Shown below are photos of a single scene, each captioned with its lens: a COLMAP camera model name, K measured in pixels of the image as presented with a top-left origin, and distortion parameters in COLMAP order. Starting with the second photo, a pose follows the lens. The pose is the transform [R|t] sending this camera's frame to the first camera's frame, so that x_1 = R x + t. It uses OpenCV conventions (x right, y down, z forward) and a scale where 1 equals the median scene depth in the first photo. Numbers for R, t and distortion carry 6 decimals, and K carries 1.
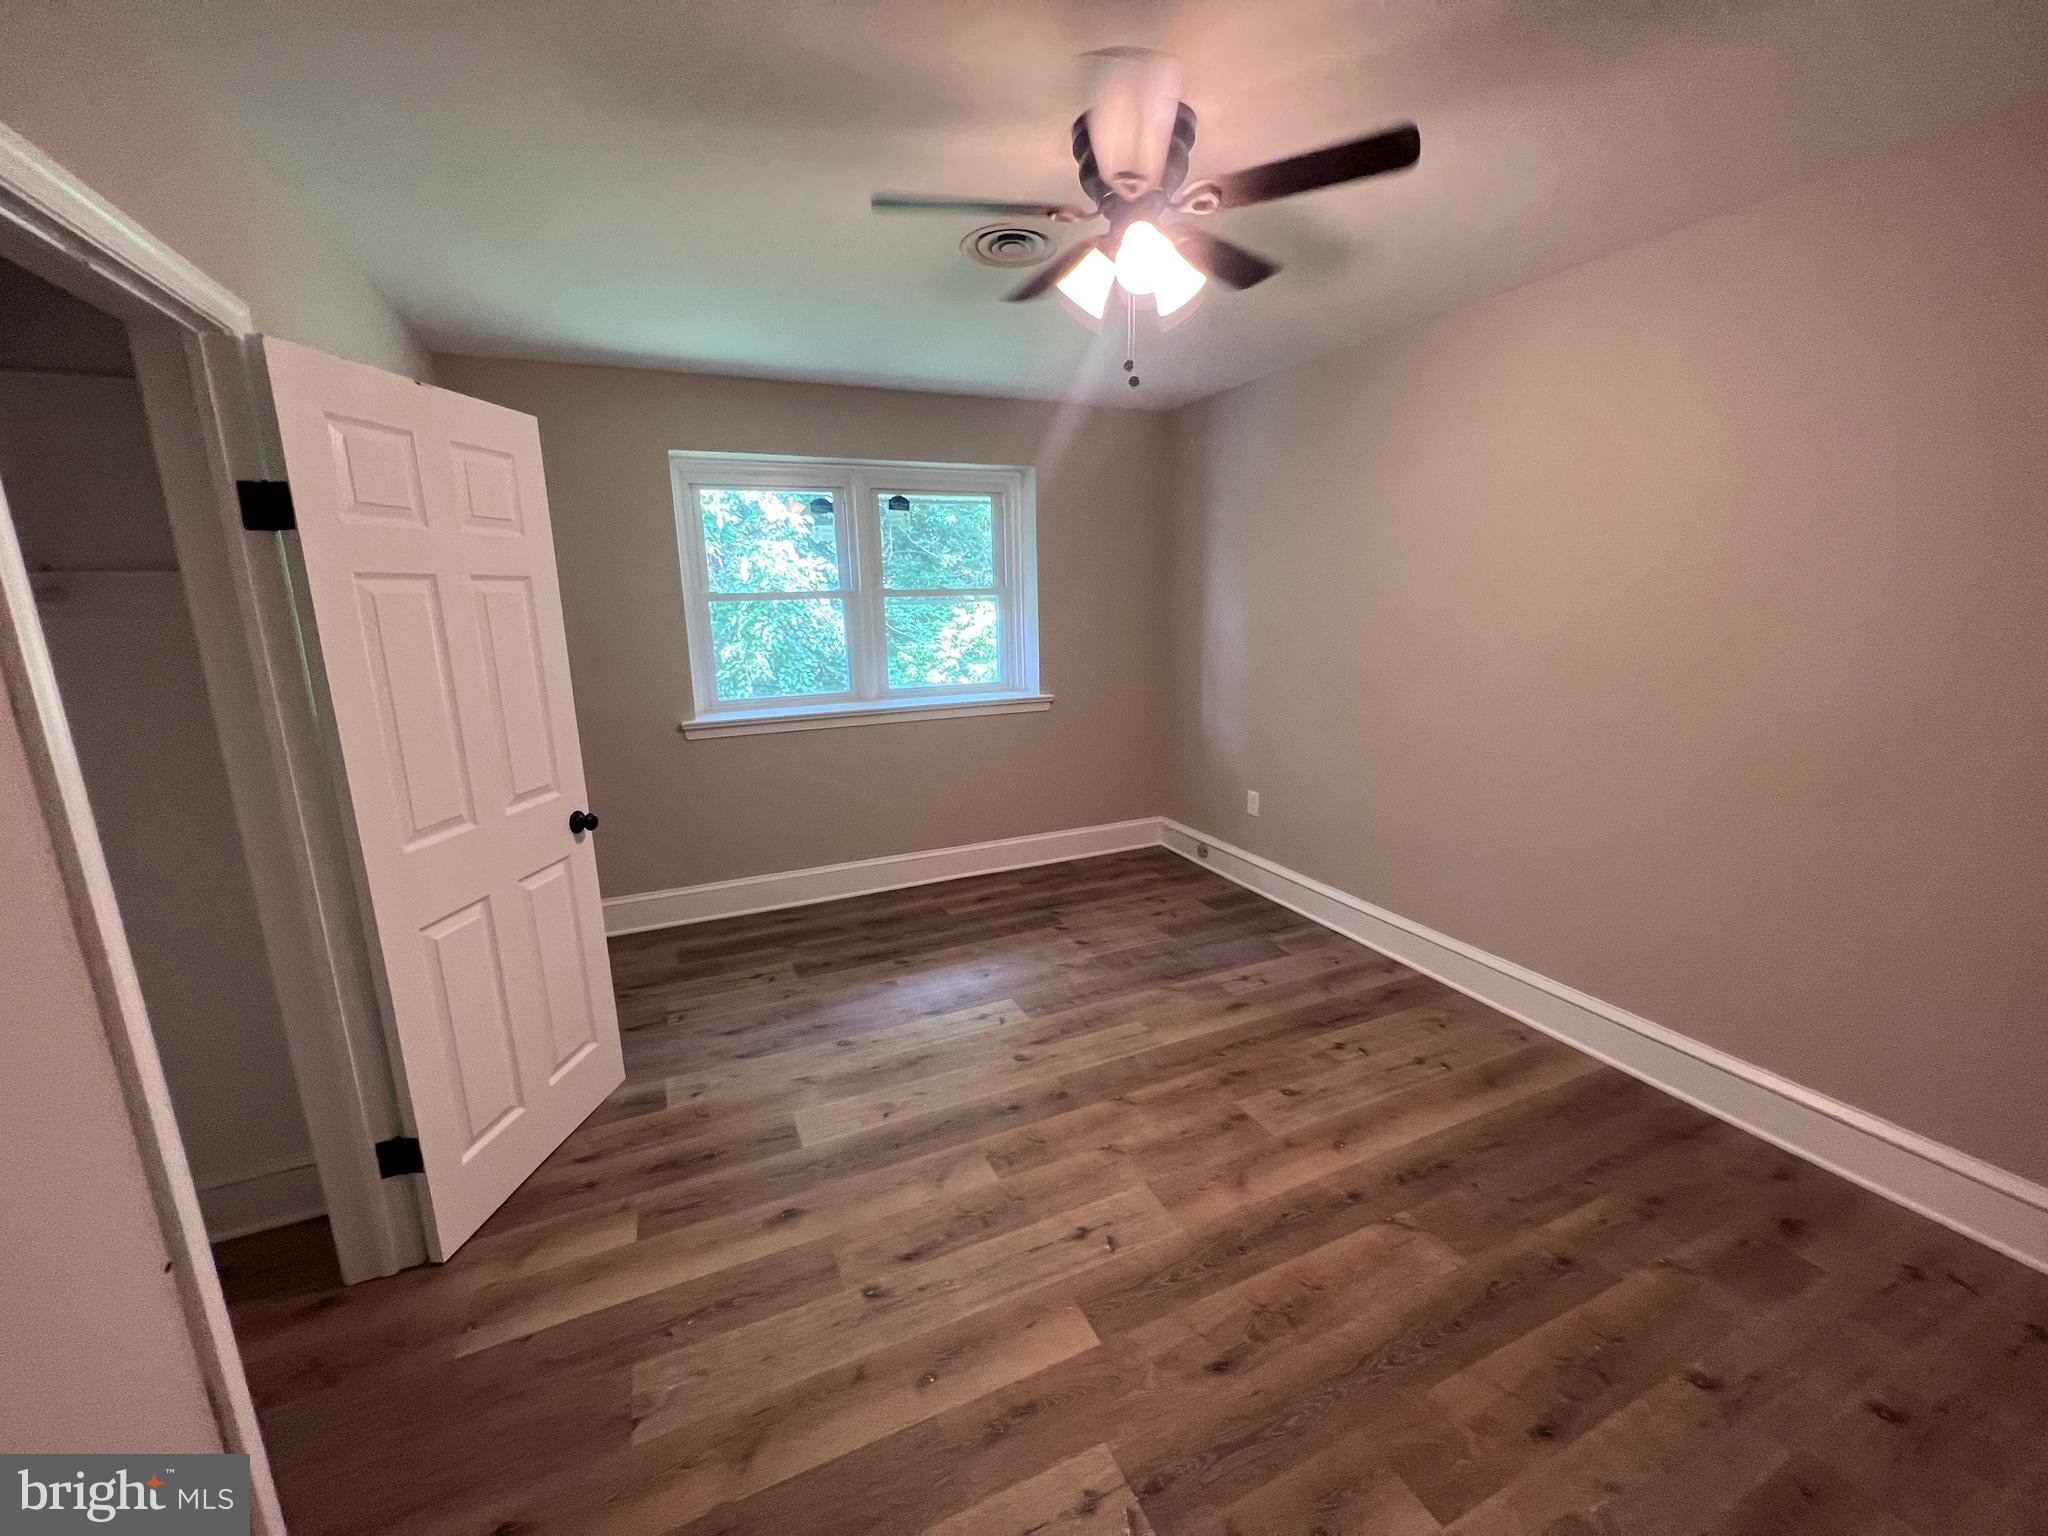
lens RADIAL K [[819.2, 0, 1025.7], [0, 819.2, 771.1], [0, 0, 1]] dist [-0.006531, 0.001028]
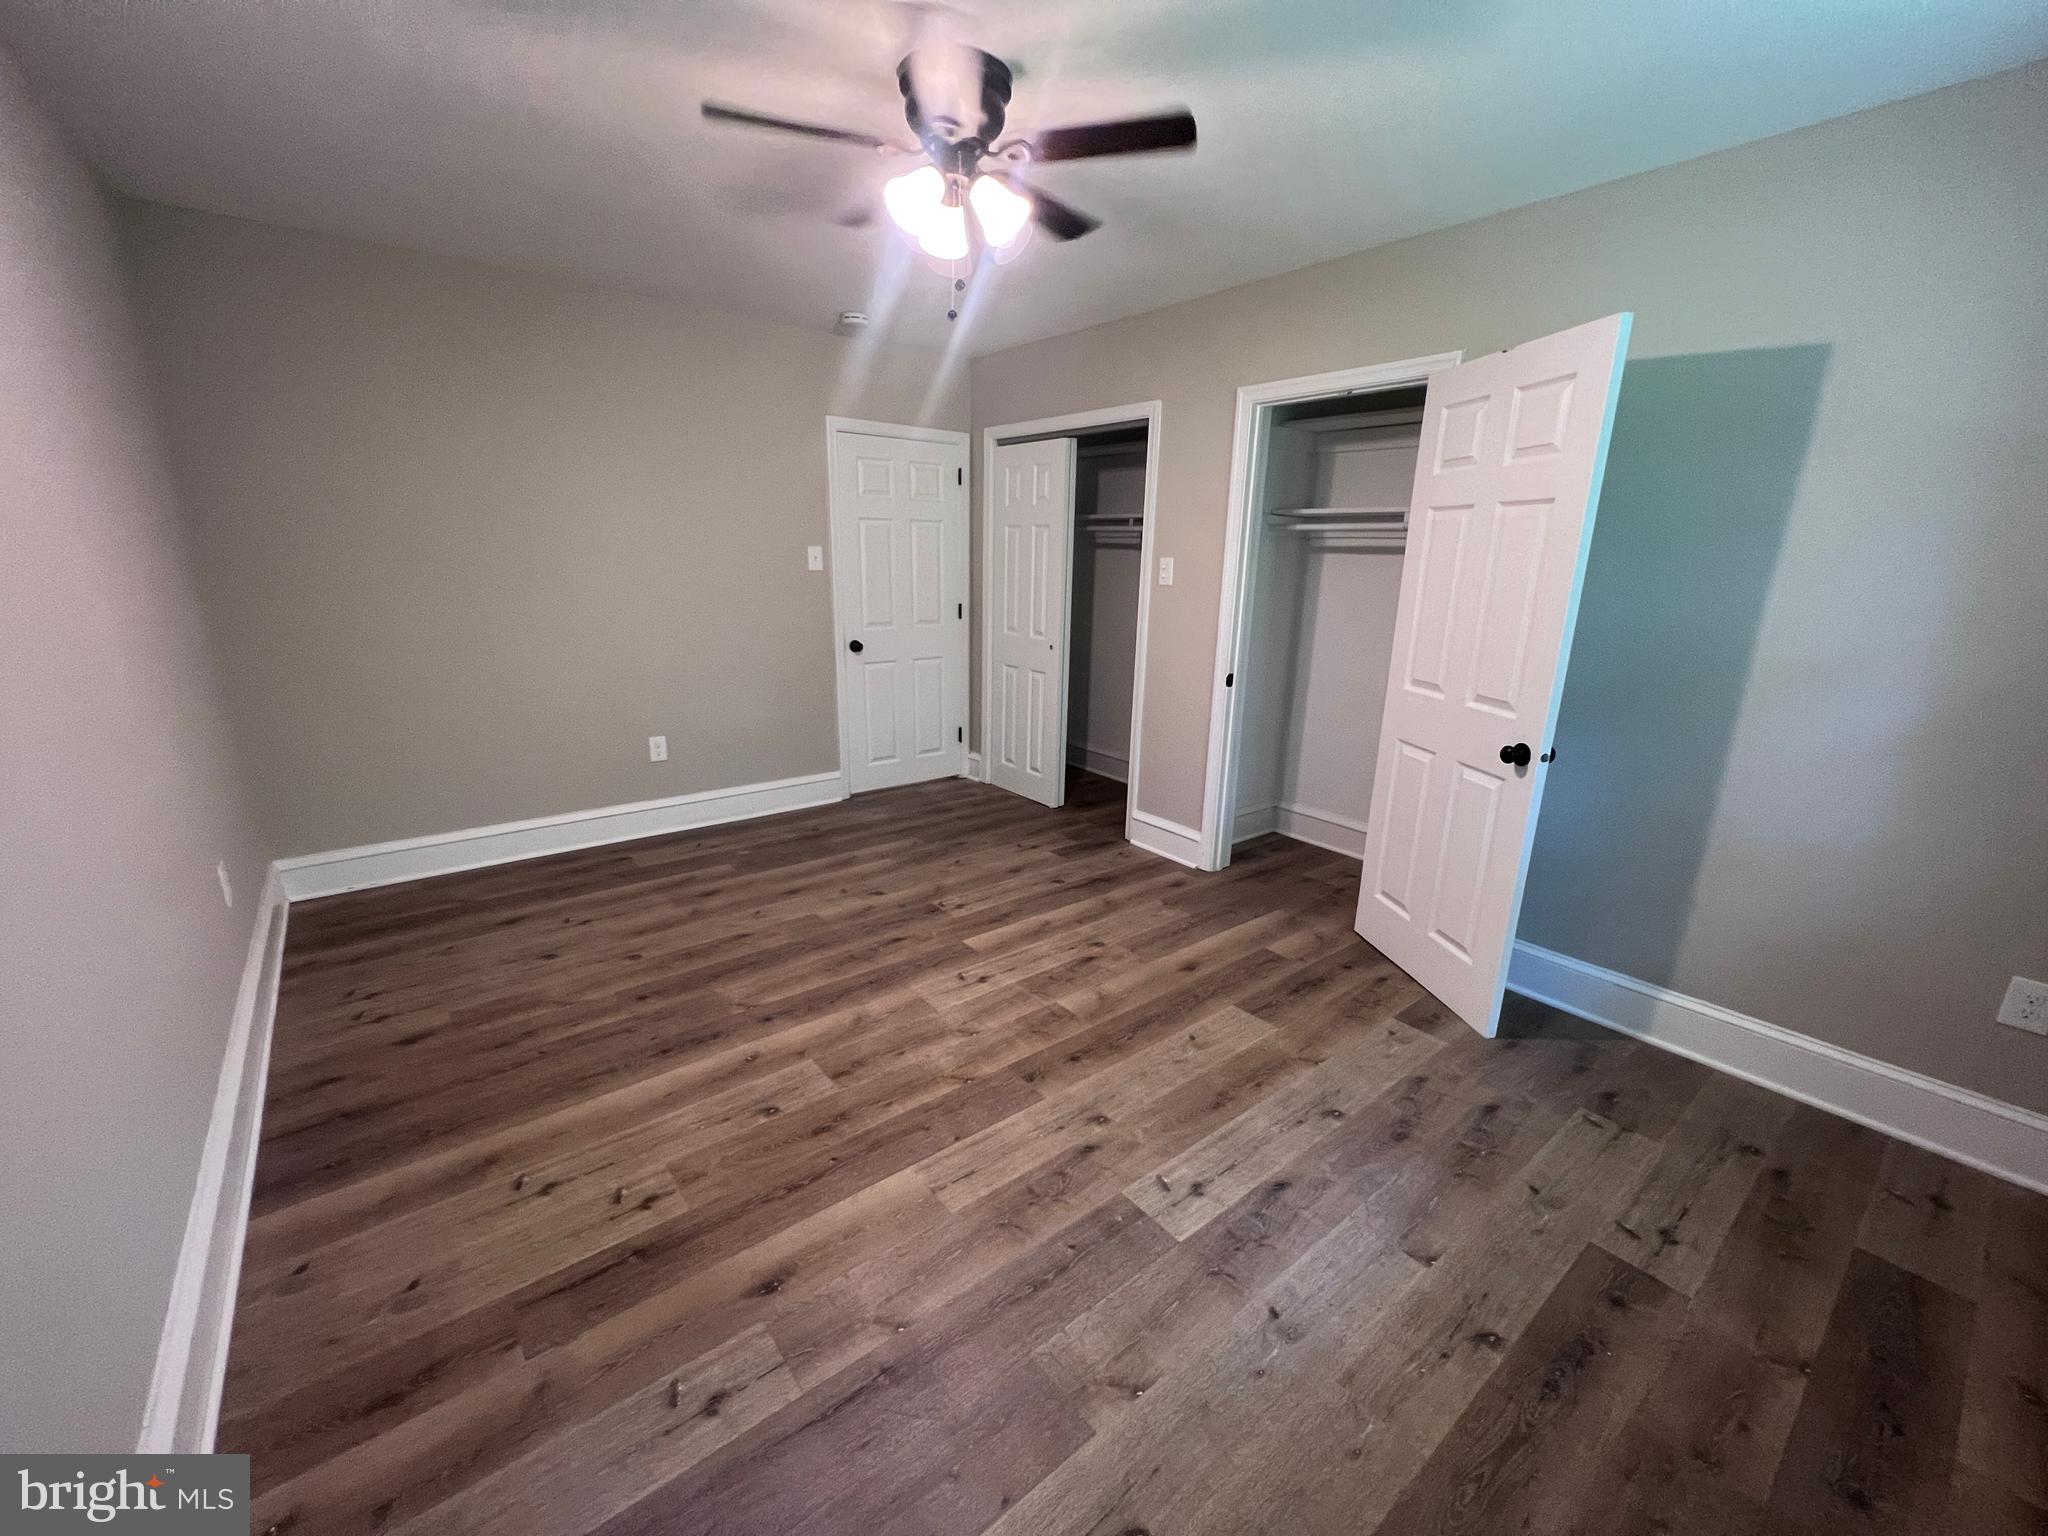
lens RADIAL K [[819.2, 0, 1021.0], [0, 819.2, 767.4], [0, 0, 1]] dist [-0.006531, 0.001028]
pose [[-0.970024, 0.062435, -0.234851, 0.257837], [-0.052412, 0.889934, 0.453068, -0.332757], [0.237289, 0.451796, -0.859985, 1.697892]]
